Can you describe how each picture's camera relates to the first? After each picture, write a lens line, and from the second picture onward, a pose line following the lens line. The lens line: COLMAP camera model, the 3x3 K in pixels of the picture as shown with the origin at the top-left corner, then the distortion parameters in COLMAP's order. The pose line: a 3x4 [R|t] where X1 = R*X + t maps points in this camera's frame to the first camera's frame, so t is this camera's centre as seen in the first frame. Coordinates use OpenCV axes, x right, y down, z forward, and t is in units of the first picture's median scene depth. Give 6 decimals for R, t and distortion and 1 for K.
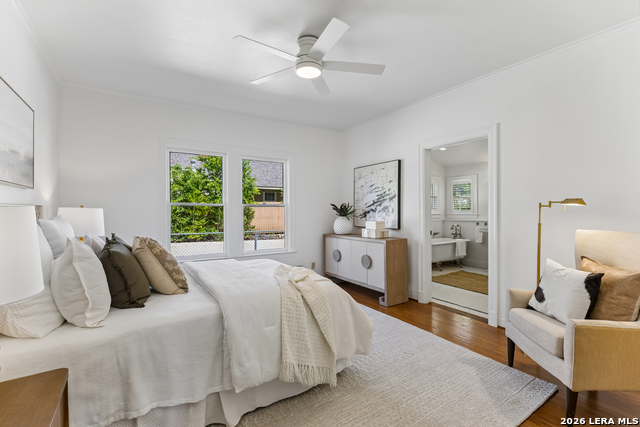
lens RADIAL K [[292.5, 0, 321.9], [0, 292.5, 211.0], [0, 0, 1]] dist [0.015084, 0.000331]
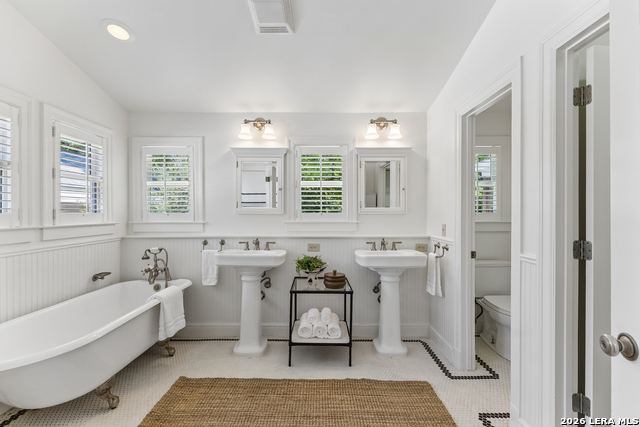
lens RADIAL K [[292.5, 0, 319.6], [0, 292.5, 212.5], [0, 0, 1]] dist [0.015084, 0.000331]
pose [[0.559553, -0.003149, 0.828788, 0.237234], [0.003808, 0.999992, 0.001229, -0.004439], [-0.828786, 0.002469, 0.559561, 0.564610]]
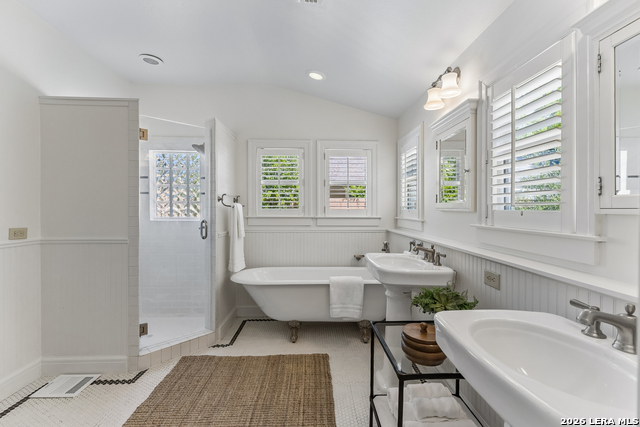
lens RADIAL K [[292.5, 0, 318.9], [0, 292.5, 209.1], [0, 0, 1]] dist [0.015084, 0.000331]
pose [[0.841744, 0.003414, -0.539866, 0.603509], [-0.003365, 0.999994, 0.001078, -0.004469], [0.539866, 0.000909, 0.841750, 0.560618]]
